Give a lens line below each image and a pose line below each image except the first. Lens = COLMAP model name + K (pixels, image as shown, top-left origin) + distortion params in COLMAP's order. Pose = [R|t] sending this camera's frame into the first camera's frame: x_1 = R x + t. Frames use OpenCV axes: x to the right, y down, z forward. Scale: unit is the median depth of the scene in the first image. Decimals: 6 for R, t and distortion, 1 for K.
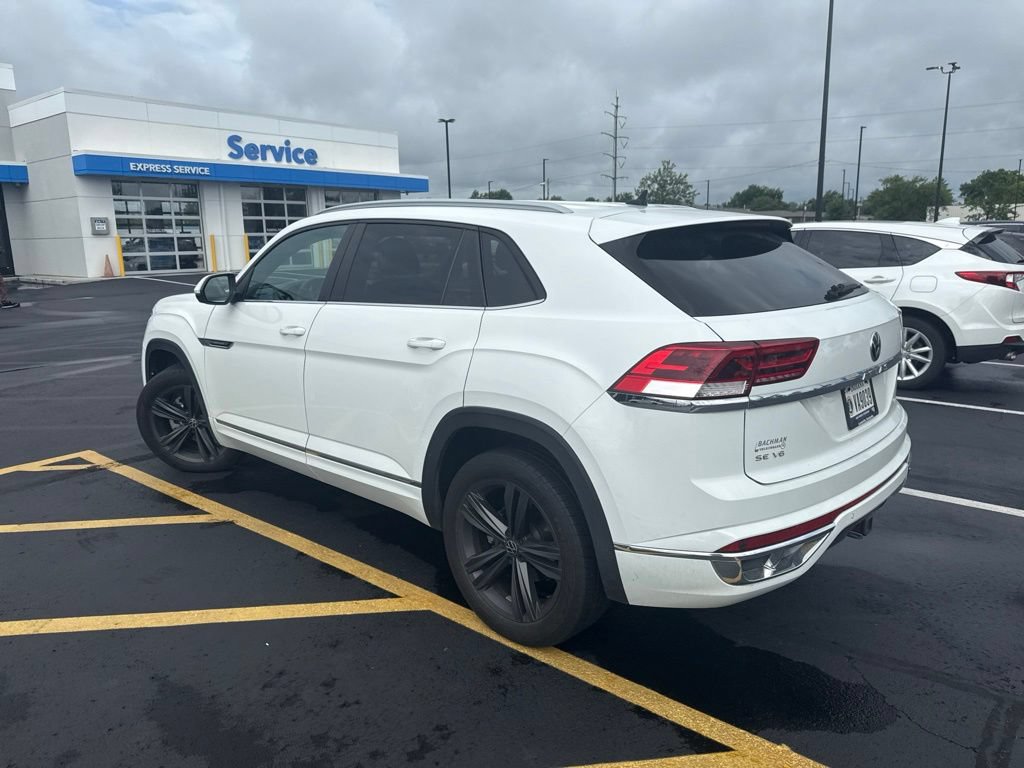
lens RADIAL K [[728.5, 0, 488.2], [0, 728.5, 372.9], [0, 0, 1]] dist [0.022921, -0.029061]
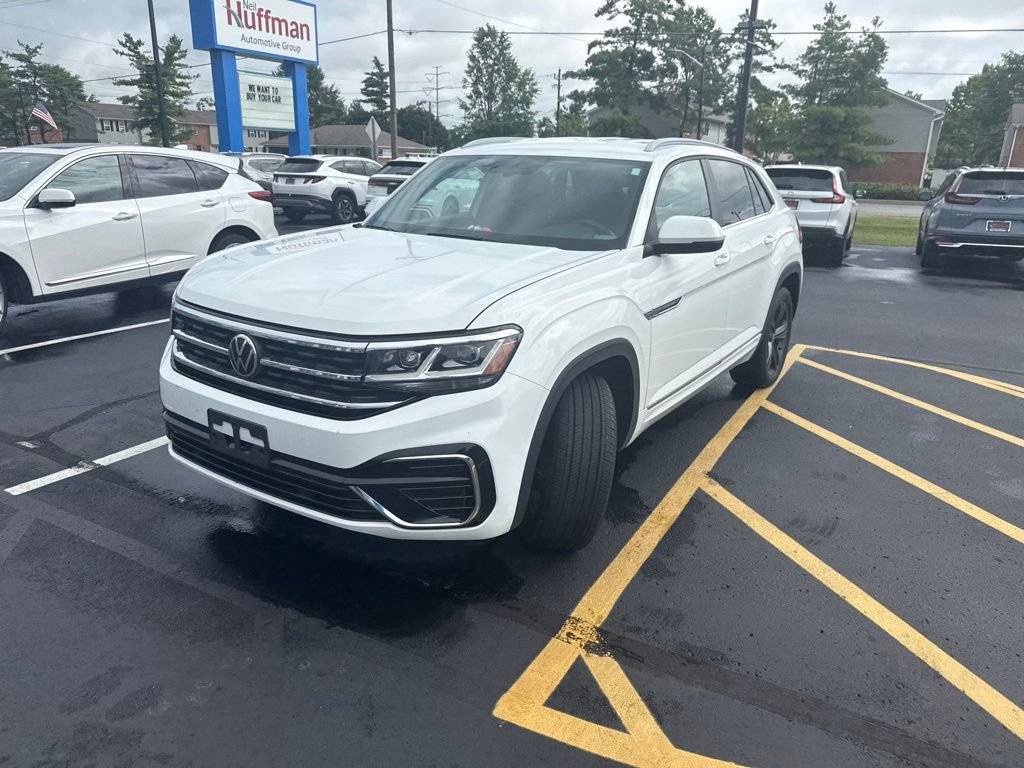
lens RADIAL K [[728.5, 0, 504.9], [0, 728.5, 386.0], [0, 0, 1]] dist [0.022921, -0.029061]
pose [[-0.184976, -0.286134, 0.940166, -1.299328], [0.160648, 0.935002, 0.316170, -0.280983], [-0.969524, 0.209520, -0.126987, 1.497022]]
